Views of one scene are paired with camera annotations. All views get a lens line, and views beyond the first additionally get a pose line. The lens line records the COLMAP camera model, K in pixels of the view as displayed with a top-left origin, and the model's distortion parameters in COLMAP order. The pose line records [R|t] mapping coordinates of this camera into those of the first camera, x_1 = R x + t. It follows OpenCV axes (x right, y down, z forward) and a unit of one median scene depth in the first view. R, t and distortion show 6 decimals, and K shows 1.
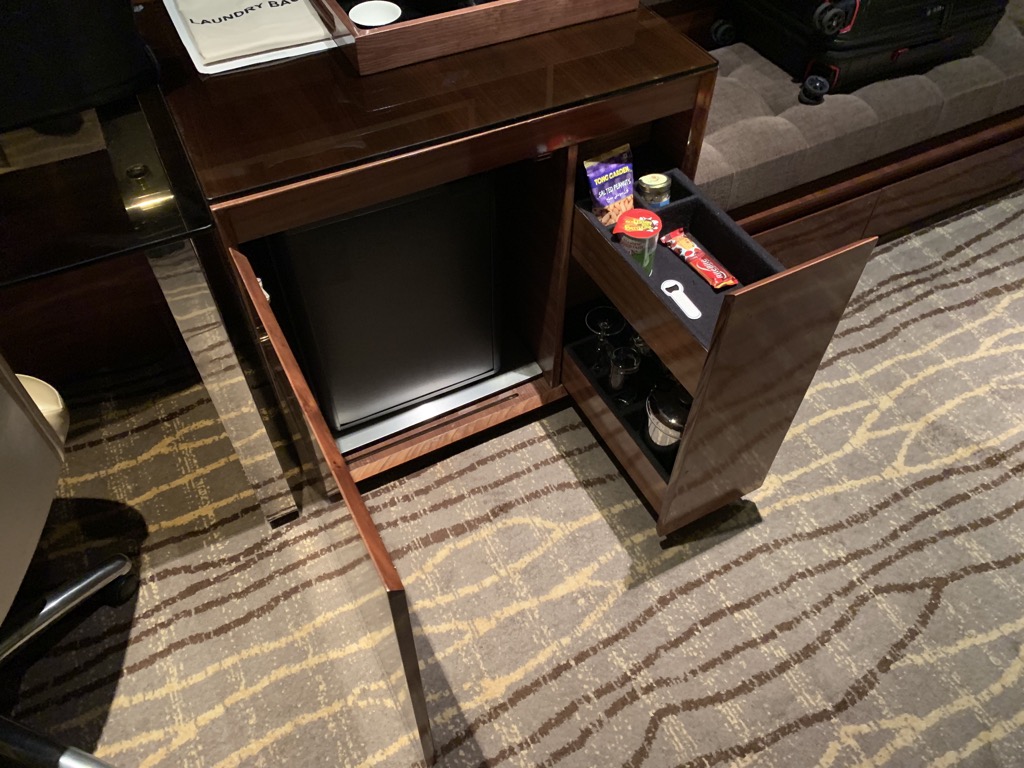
lens RADIAL K [[789.6, 0, 509.0], [0, 789.6, 380.8], [0, 0, 1]] dist [0.010980, -0.014219]
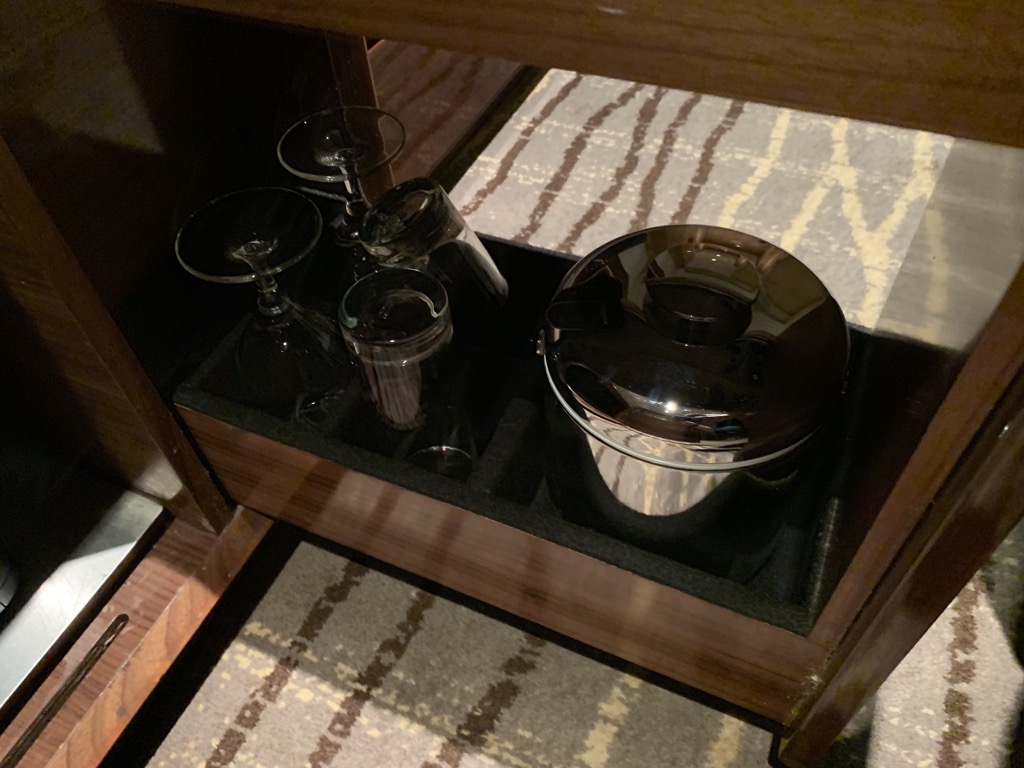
lens RADIAL K [[789.6, 0, 500.4], [0, 789.6, 366.5], [0, 0, 1]] dist [0.010980, -0.014219]
pose [[0.786623, -0.493842, 0.370599, 0.061177], [0.514577, 0.856070, 0.048531, -0.005727], [-0.341226, 0.152526, 0.927524, 0.675829]]
